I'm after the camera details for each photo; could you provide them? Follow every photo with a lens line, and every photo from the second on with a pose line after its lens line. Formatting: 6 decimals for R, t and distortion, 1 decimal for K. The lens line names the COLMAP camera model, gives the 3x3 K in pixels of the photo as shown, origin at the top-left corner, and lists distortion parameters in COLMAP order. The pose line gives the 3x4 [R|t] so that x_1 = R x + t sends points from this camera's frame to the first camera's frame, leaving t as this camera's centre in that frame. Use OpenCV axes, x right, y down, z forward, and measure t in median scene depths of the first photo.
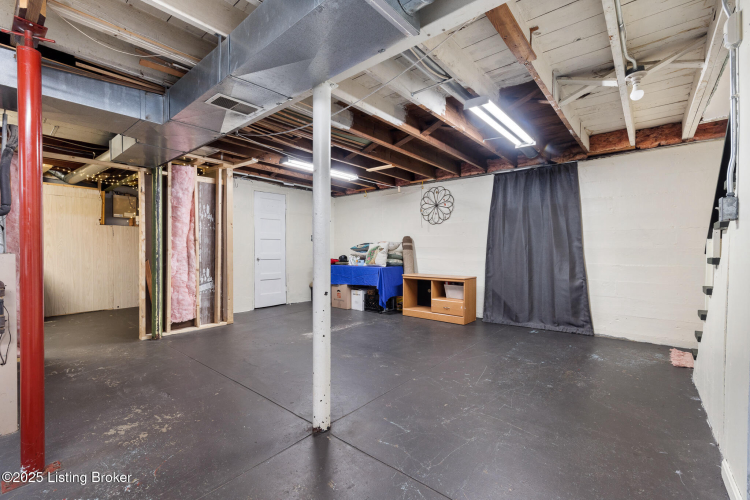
lens RADIAL K [[328.2, 0, 372.4], [0, 328.2, 250.7], [0, 0, 1]] dist [0.007819, -0.000673]
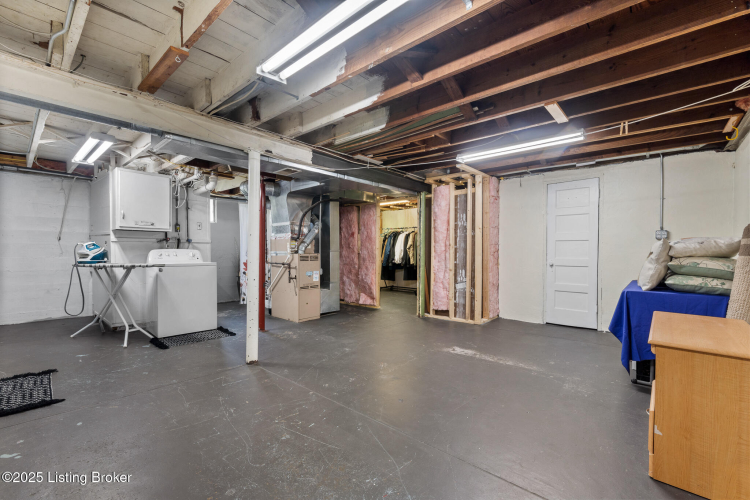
lens RADIAL K [[328.2, 0, 372.5], [0, 328.2, 251.2], [0, 0, 1]] dist [0.007819, -0.000673]
pose [[-0.038598, -0.001630, -0.999254, 0.701930], [-0.010386, 0.999945, -0.001230, -0.005479], [0.999201, 0.010331, -0.038612, 0.805568]]
